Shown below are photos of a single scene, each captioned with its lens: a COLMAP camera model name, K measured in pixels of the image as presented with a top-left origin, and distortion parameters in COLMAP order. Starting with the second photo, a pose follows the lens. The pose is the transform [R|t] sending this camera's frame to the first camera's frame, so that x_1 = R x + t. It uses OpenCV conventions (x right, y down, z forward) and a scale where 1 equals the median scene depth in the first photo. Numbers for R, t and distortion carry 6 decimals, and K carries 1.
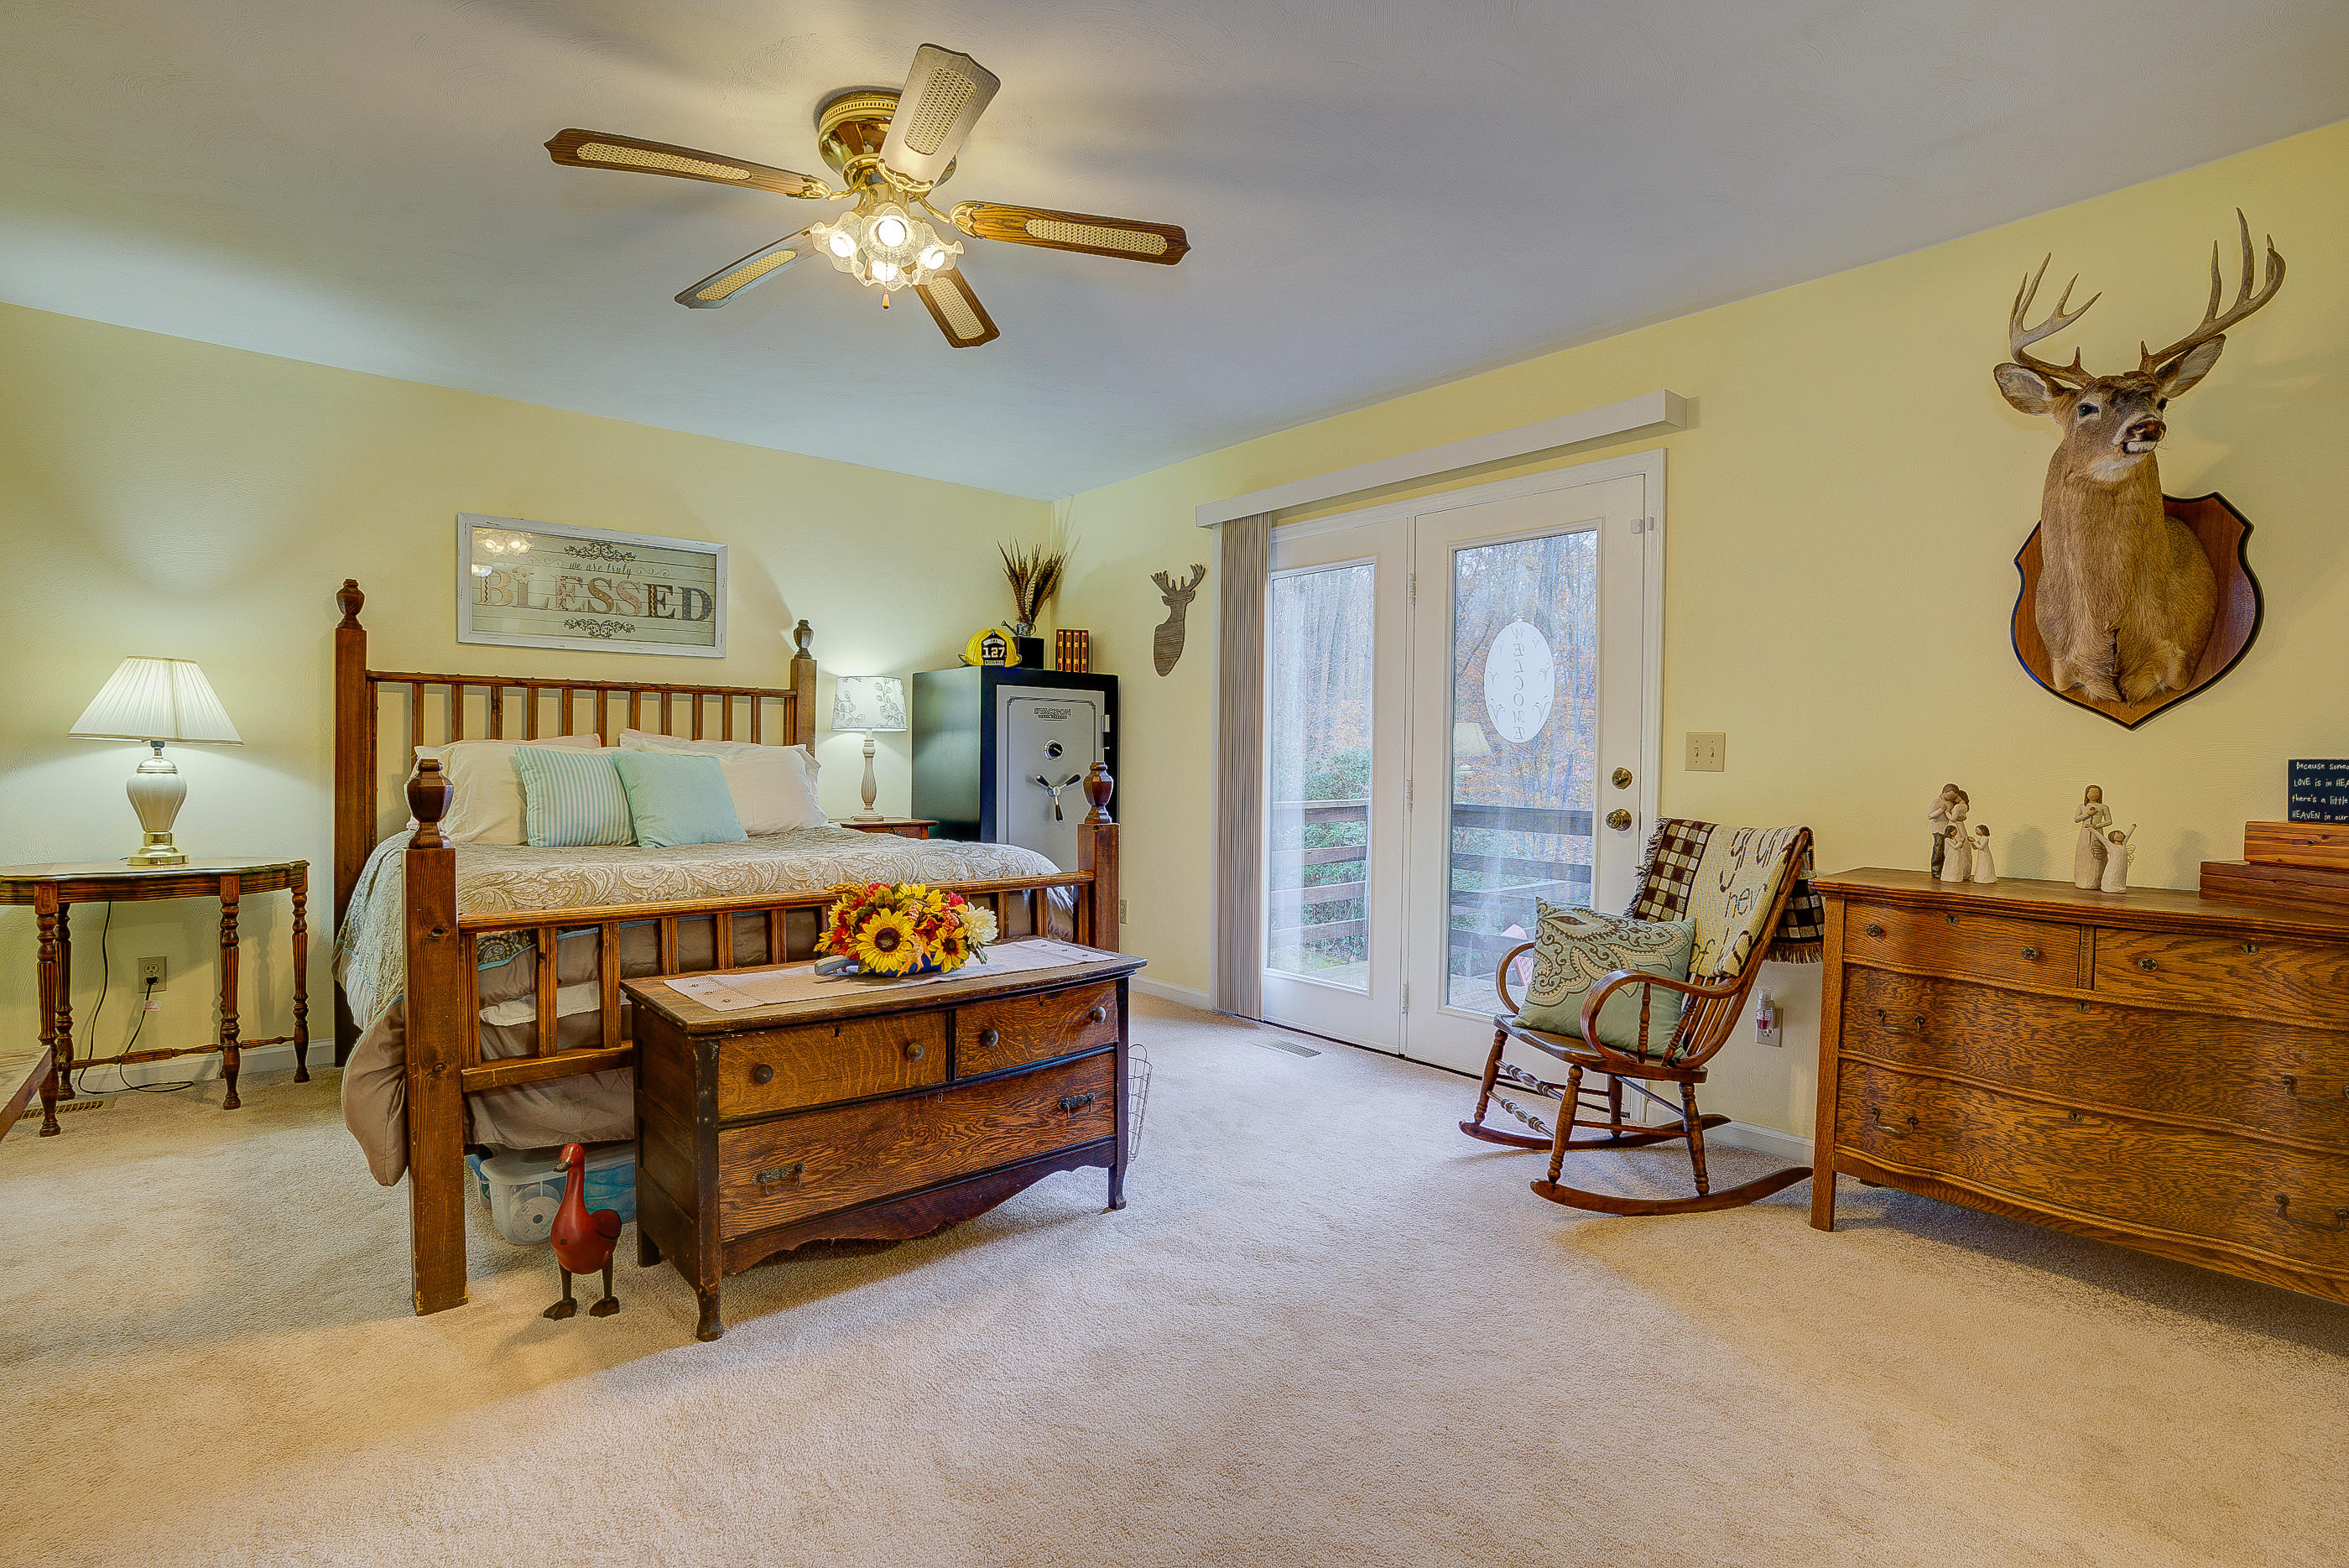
lens RADIAL K [[1081.8, 0, 1186.7], [0, 1081.8, 782.2], [0, 0, 1]] dist [-0.066507, 0.023455]
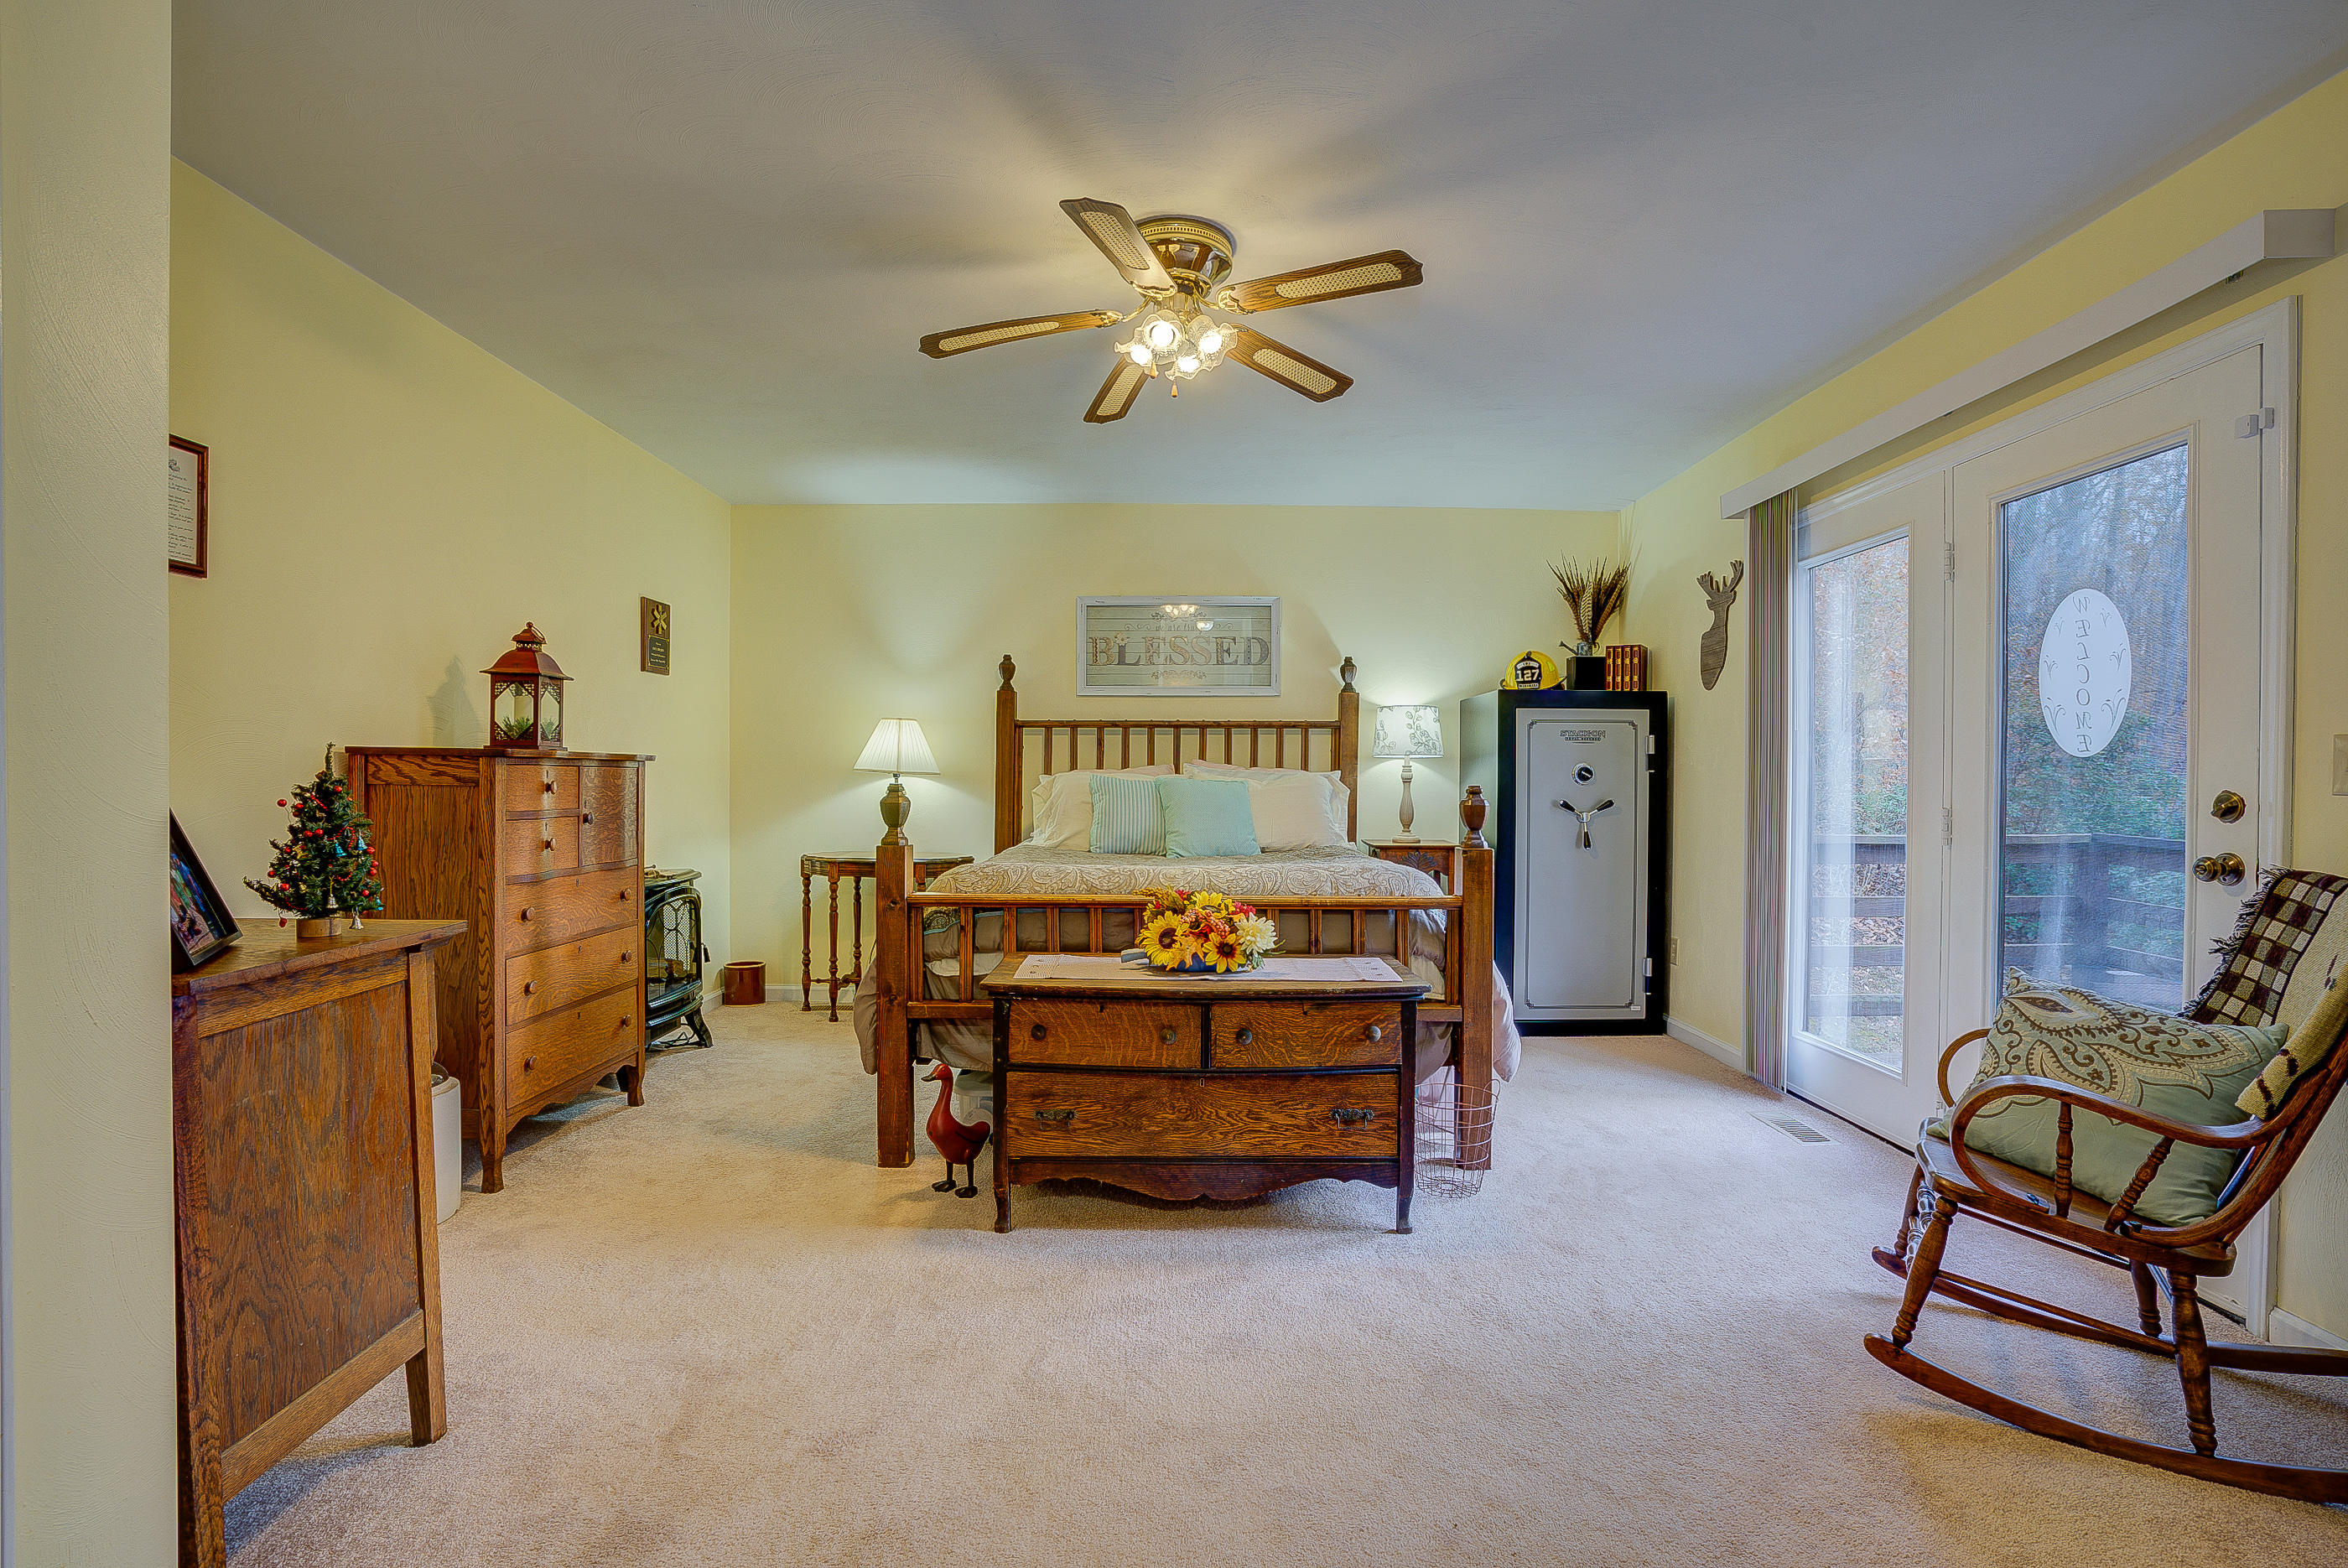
lens RADIAL K [[1081.3, 0, 1178.4], [0, 1081.3, 782.8], [0, 0, 1]] dist [-0.066507, 0.023455]
pose [[0.755374, -0.004863, -0.655276, 0.364995], [-0.010977, 0.999738, -0.020073, 0.001513], [0.655202, 0.022356, 0.755123, 0.090232]]
